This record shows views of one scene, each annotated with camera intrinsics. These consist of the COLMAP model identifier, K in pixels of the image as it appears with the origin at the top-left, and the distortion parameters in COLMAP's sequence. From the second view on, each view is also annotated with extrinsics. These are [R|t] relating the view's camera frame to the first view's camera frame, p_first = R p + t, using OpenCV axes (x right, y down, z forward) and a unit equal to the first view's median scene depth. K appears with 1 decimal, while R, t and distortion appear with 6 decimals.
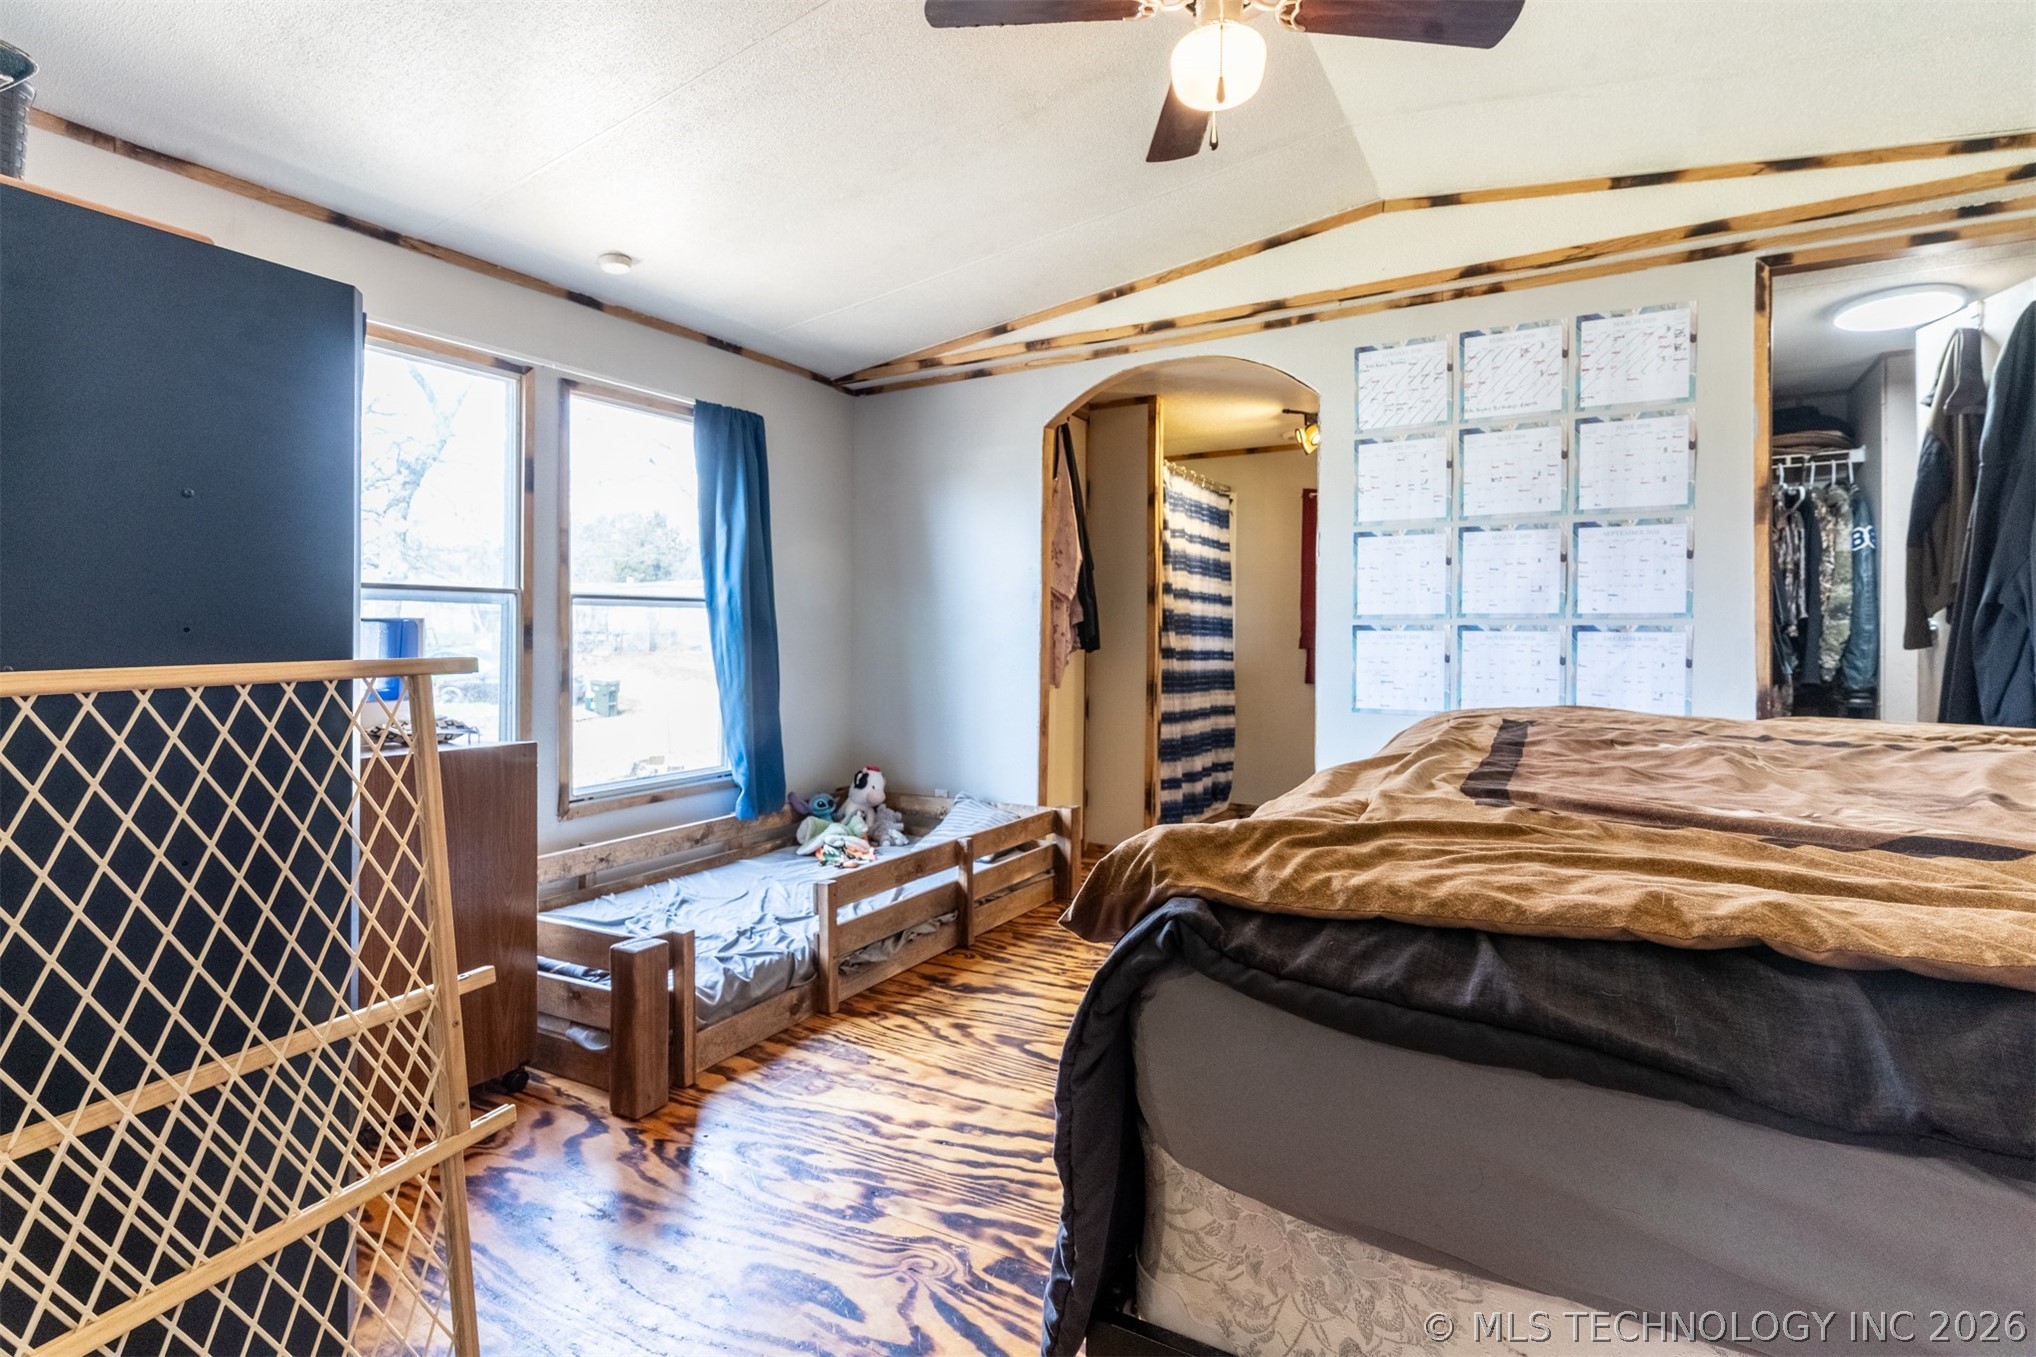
lens RADIAL K [[994.6, 0, 1005.3], [0, 994.6, 641.2], [0, 0, 1]] dist [0.003565, -0.000966]
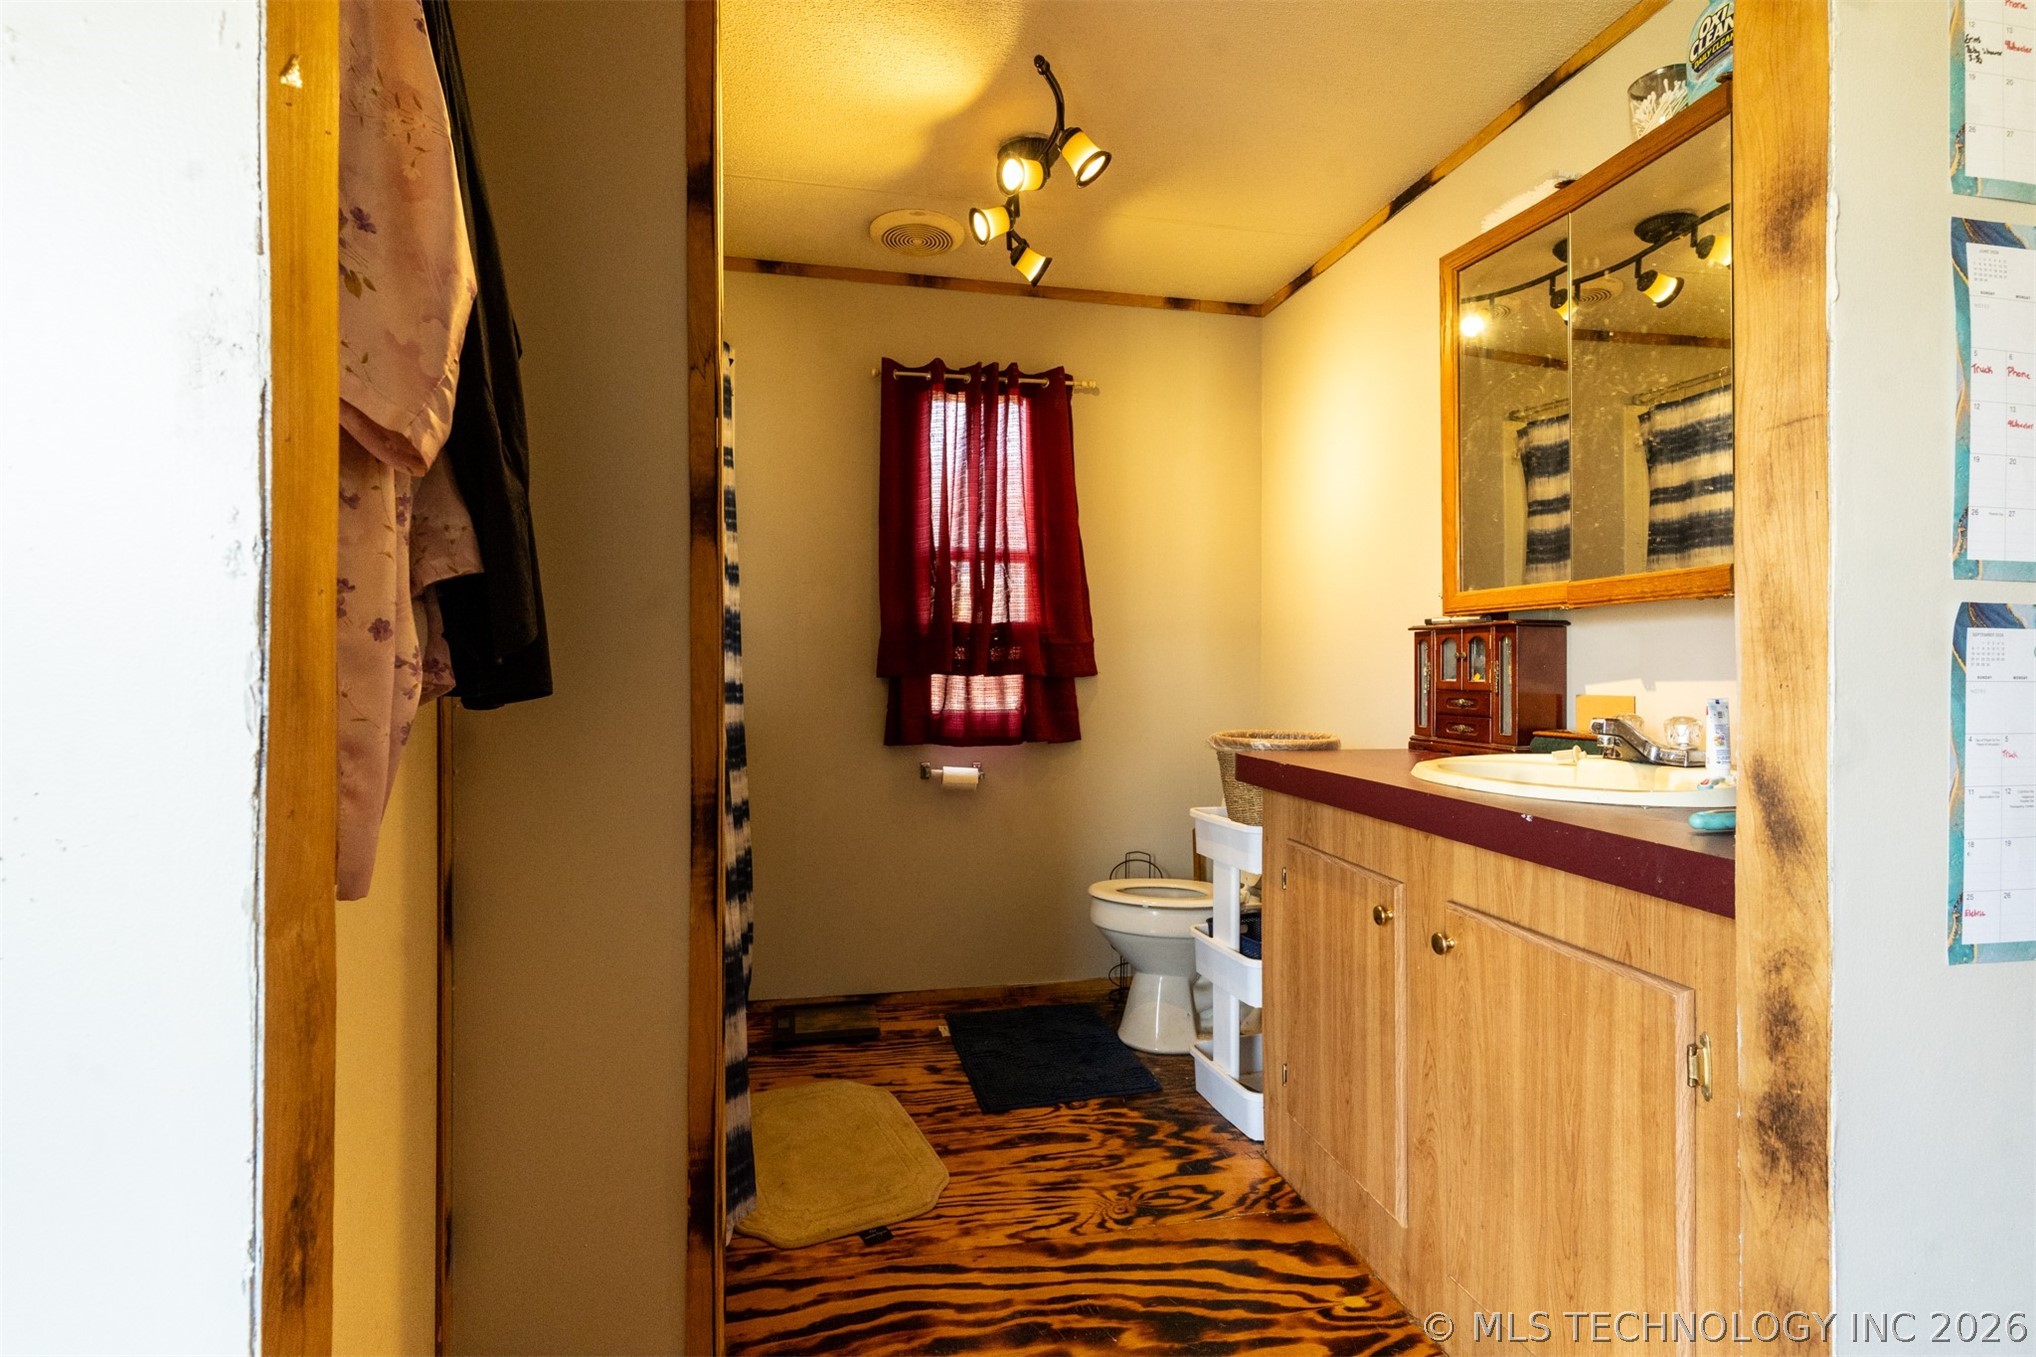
lens RADIAL K [[994.6, 0, 1005.3], [0, 994.6, 681.2], [0, 0, 1]] dist [0.003565, -0.000966]
pose [[0.735336, -0.011107, 0.677612, 0.017962], [-0.003936, 0.999779, 0.020660, -0.001312], [-0.677691, -0.017859, 0.735130, 1.045466]]
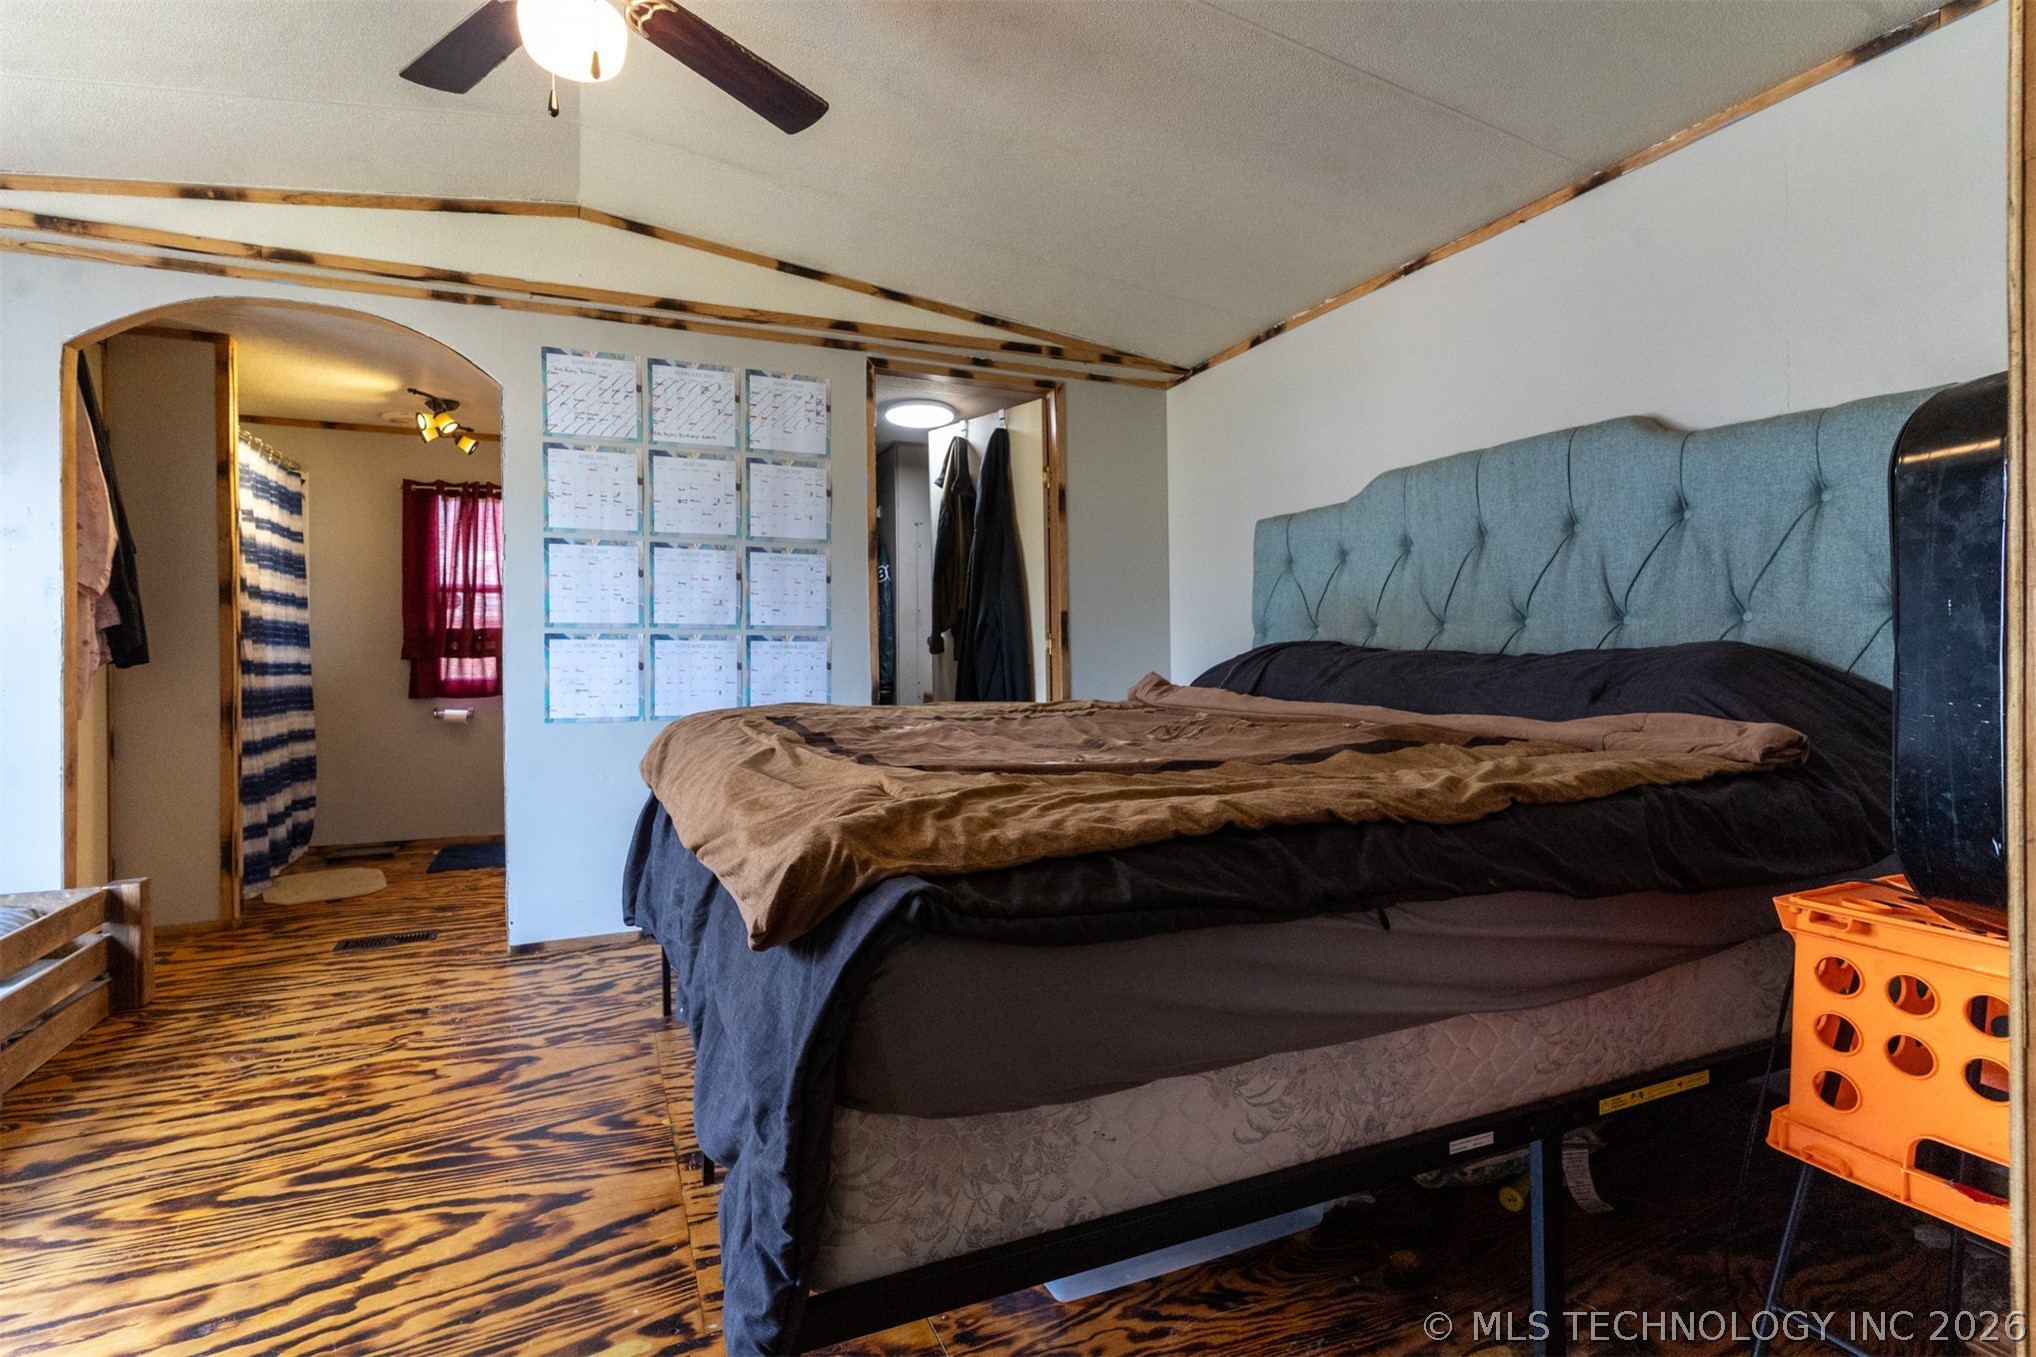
lens RADIAL K [[994.6, 0, 1007.2], [0, 994.6, 664.0], [0, 0, 1]] dist [0.003565, -0.000966]
pose [[0.580012, -0.016461, 0.814441, -0.191750], [0.005556, 0.999852, 0.016252, 0.000325], [-0.814589, -0.004901, 0.580018, 0.075795]]
